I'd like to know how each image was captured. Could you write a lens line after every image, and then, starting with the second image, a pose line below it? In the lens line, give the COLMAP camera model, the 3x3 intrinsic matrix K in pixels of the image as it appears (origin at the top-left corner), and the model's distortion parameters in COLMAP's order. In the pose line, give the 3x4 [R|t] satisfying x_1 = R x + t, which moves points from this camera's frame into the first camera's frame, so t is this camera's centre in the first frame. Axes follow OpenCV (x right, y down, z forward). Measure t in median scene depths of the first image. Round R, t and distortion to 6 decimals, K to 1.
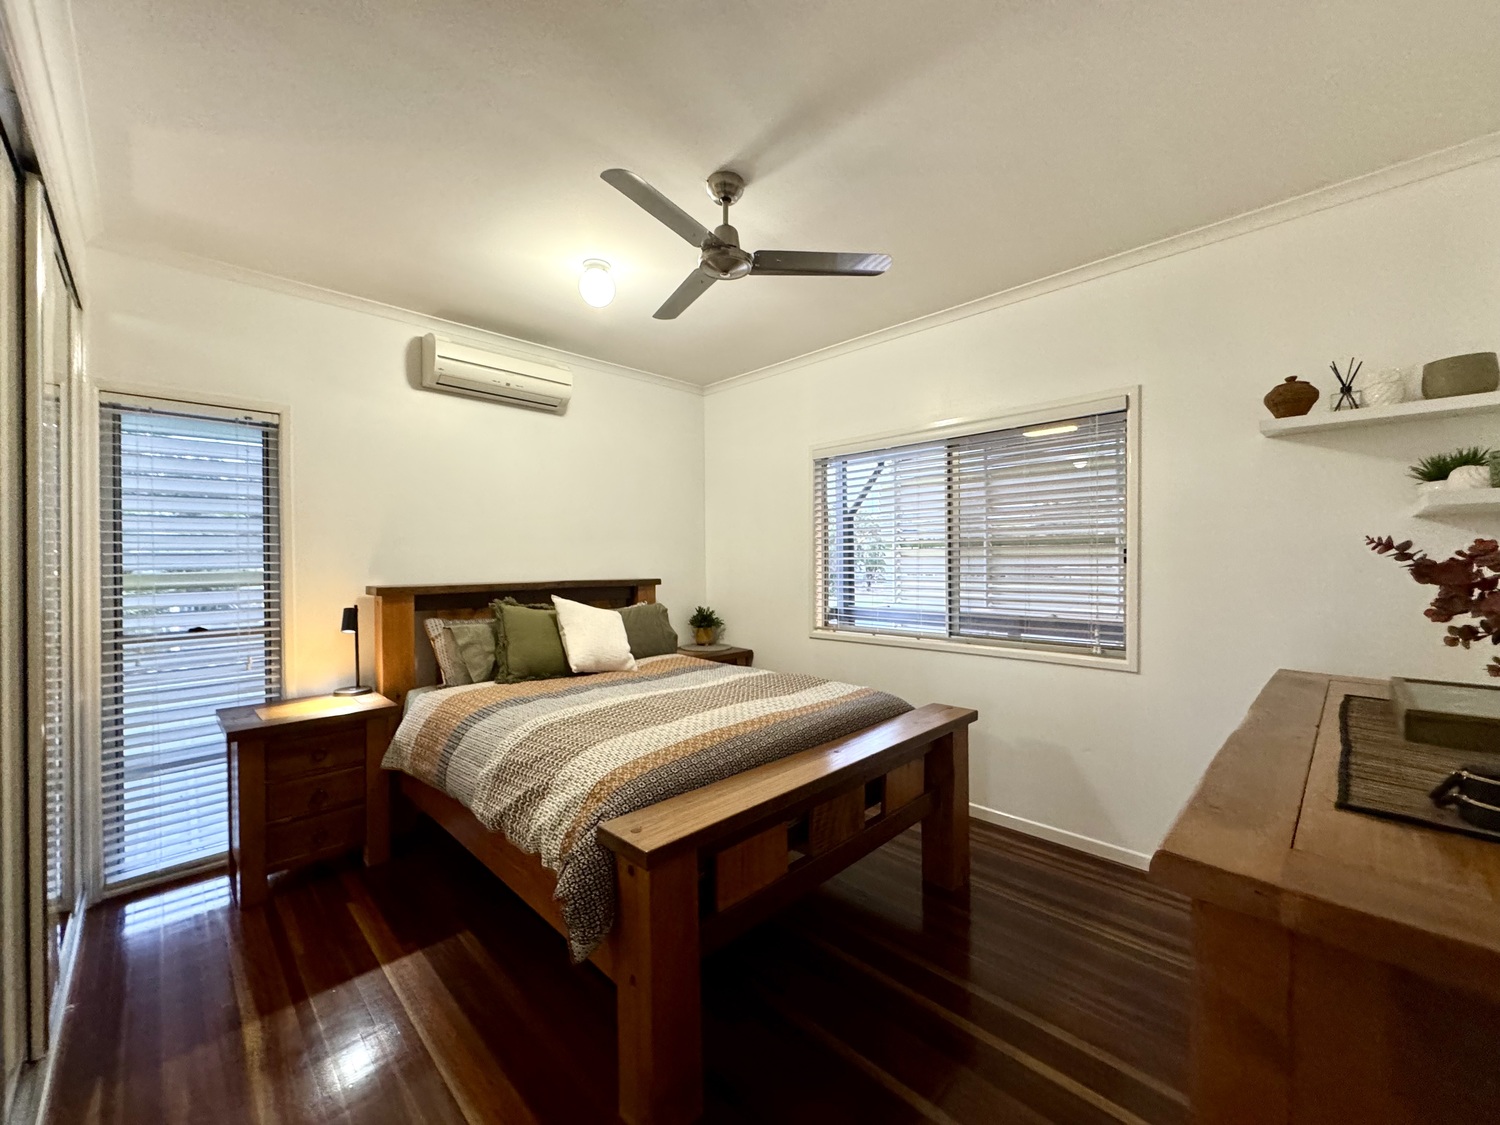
lens RADIAL K [[598.8, 0, 750.0], [0, 598.8, 562.5], [0, 0, 1]] dist [0.000405, 0.000016]
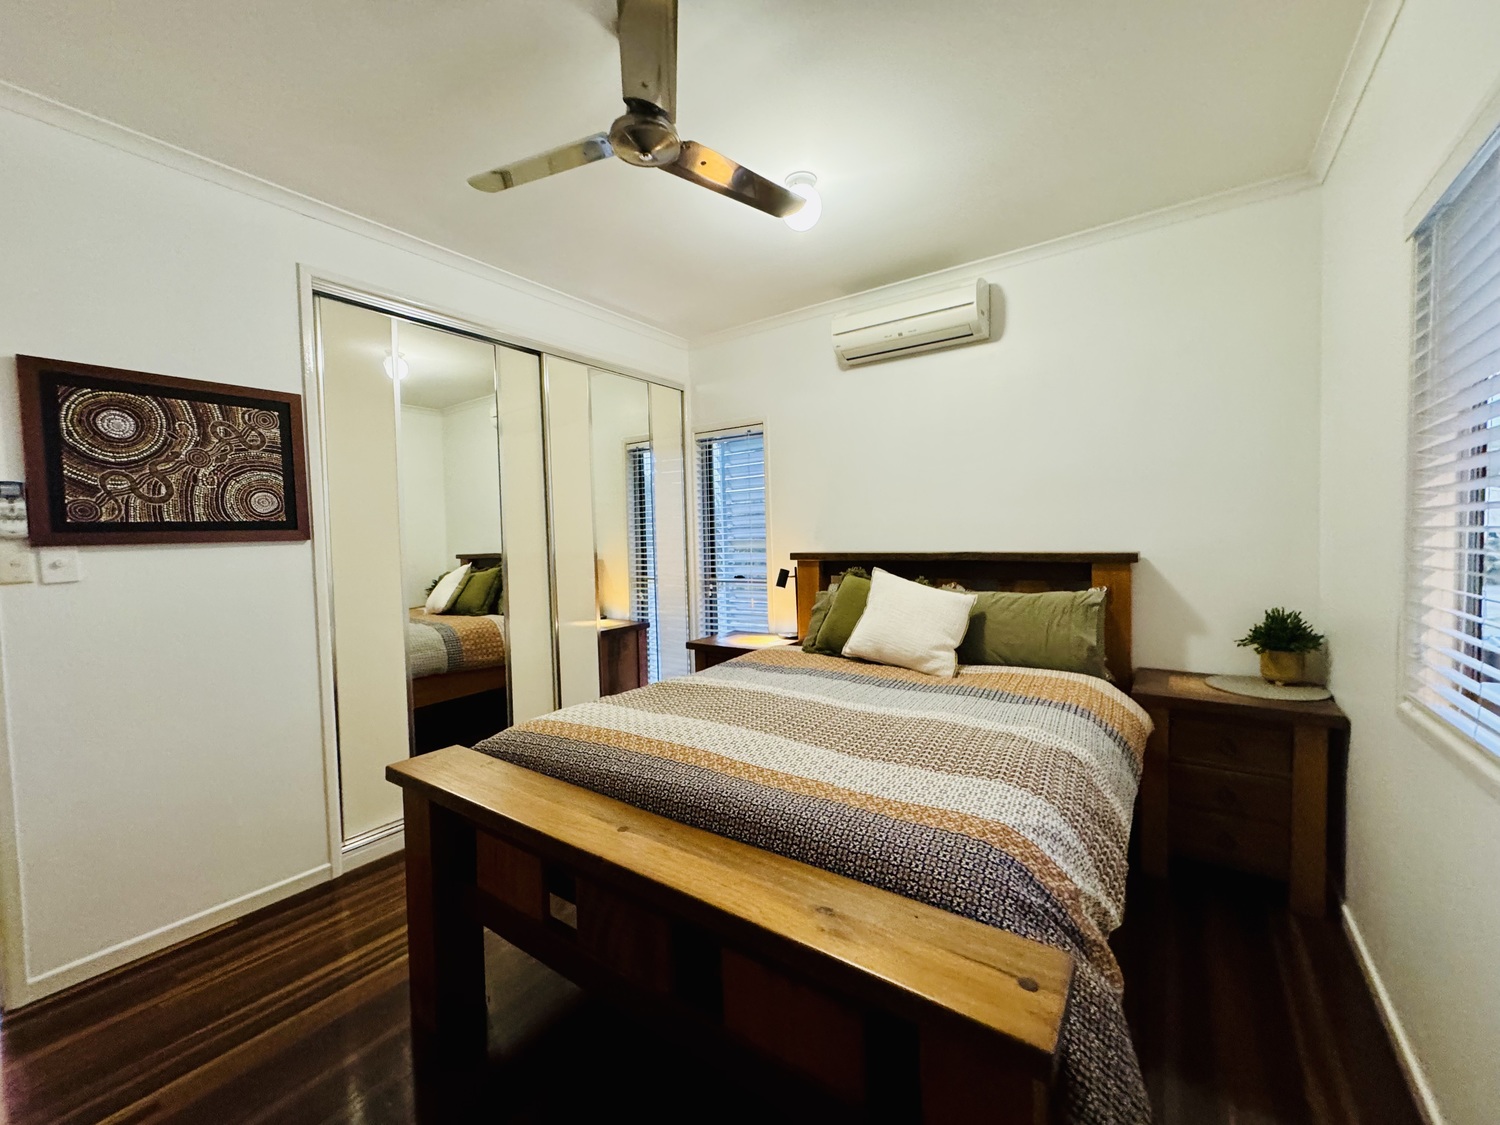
lens RADIAL K [[601.9, 0, 750.0], [0, 601.9, 562.5], [0, 0, 1]] dist [-0.000390, -0.000014]
pose [[0.168404, 0.046995, -0.984597, 0.528654], [0.015744, 0.998607, 0.050356, -0.001581], [0.985592, -0.023982, 0.167429, 0.685507]]
